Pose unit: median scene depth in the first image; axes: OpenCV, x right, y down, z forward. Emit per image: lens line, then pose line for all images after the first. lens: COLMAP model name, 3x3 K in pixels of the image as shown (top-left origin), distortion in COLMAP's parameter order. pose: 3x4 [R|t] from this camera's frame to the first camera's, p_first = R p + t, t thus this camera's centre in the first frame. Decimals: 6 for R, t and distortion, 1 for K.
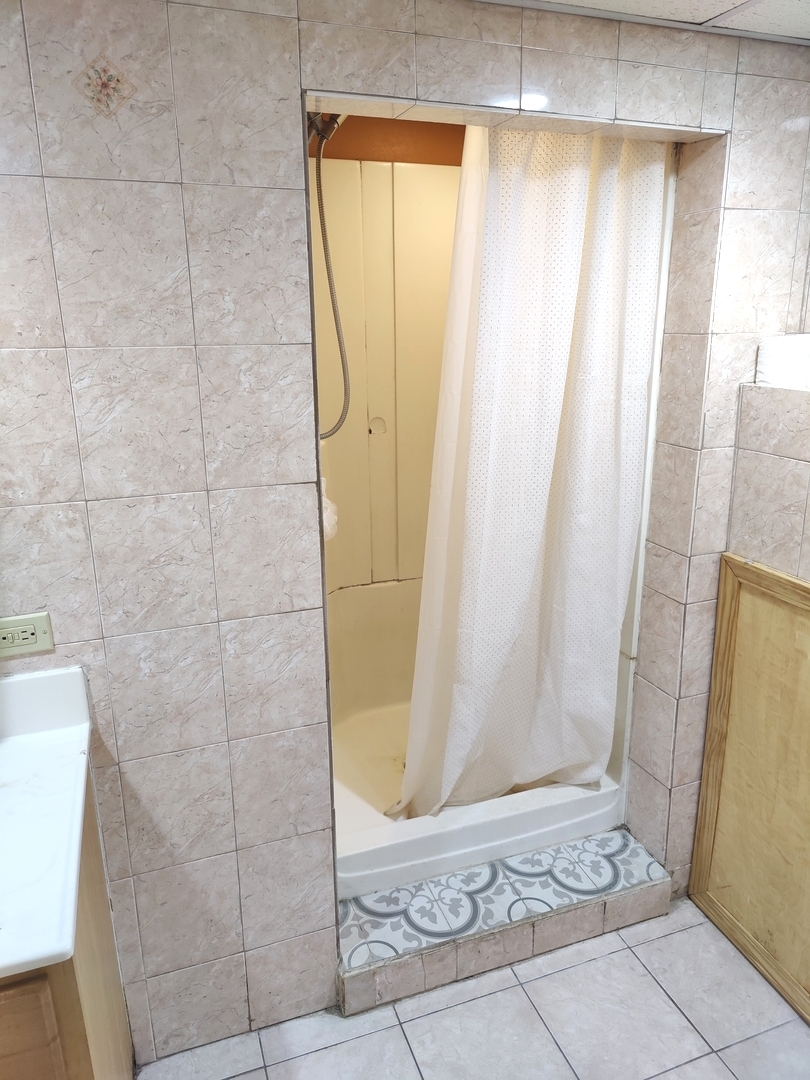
lens RADIAL K [[748.3, 0, 401.9], [0, 748.3, 532.6], [0, 0, 1]] dist [0.037896, -0.055421]
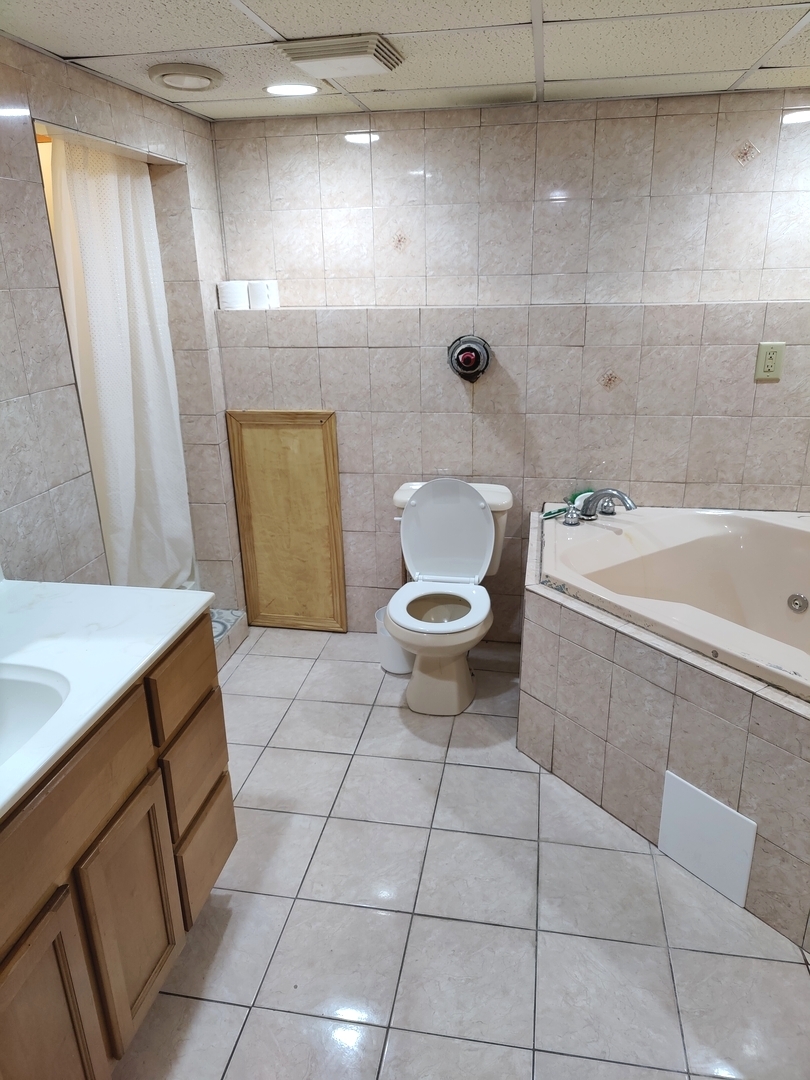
lens RADIAL K [[748.3, 0, 401.9], [0, 748.3, 532.6], [0, 0, 1]] dist [0.037896, -0.055421]
pose [[0.499528, -0.287693, 0.817132, -1.067138], [0.253247, 0.950537, 0.179847, 0.106652], [-0.828455, 0.117098, 0.547678, -0.302892]]
